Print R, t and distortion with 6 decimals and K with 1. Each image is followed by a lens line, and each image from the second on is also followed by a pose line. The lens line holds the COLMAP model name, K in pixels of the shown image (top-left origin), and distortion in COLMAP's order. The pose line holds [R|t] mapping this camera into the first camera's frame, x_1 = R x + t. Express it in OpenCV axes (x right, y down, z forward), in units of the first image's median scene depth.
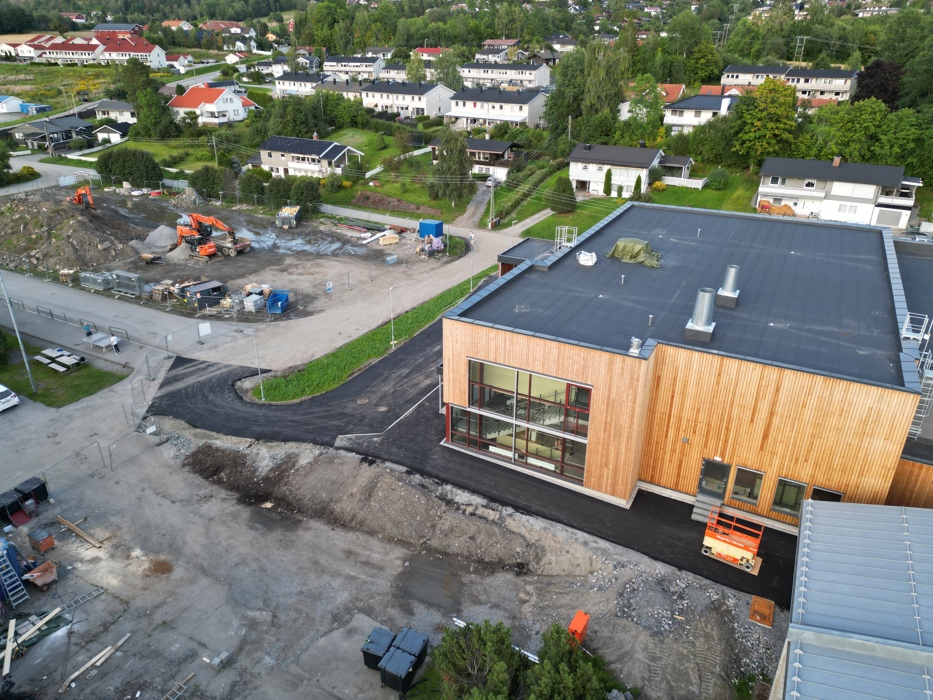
lens RADIAL K [[648.2, 0, 469.7], [0, 648.2, 347.6], [0, 0, 1]] dist [0.095054, -0.096157]
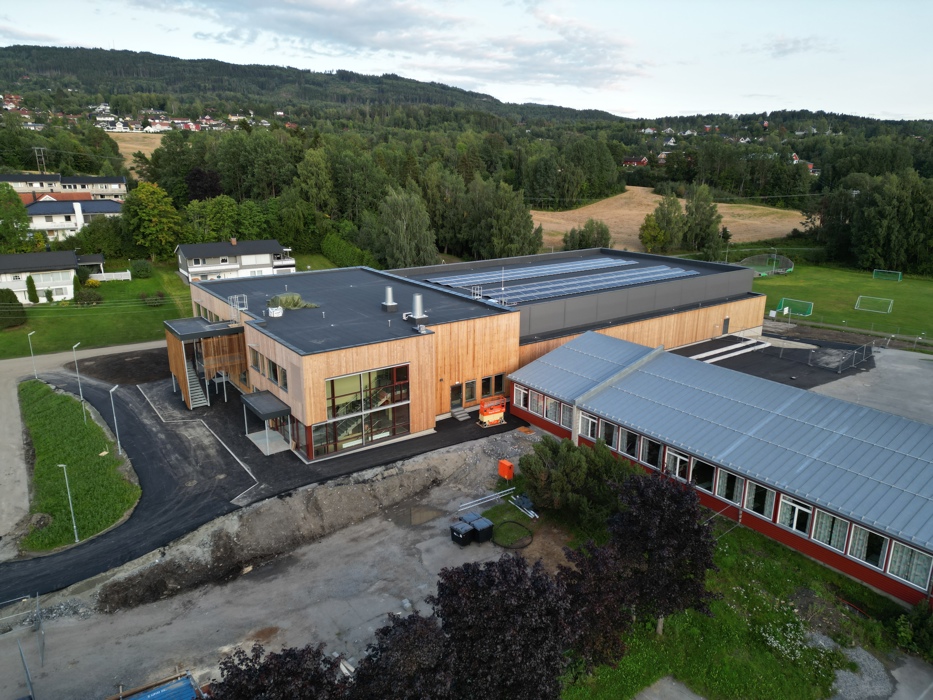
lens RADIAL K [[648.2, 0, 469.7], [0, 648.2, 347.6], [0, 0, 1]] dist [0.095054, -0.096157]
pose [[0.436560, -0.254662, 0.862880, -0.963028], [0.376406, 0.922826, 0.081918, -0.041326], [-0.817149, 0.289031, 0.498726, 0.076018]]
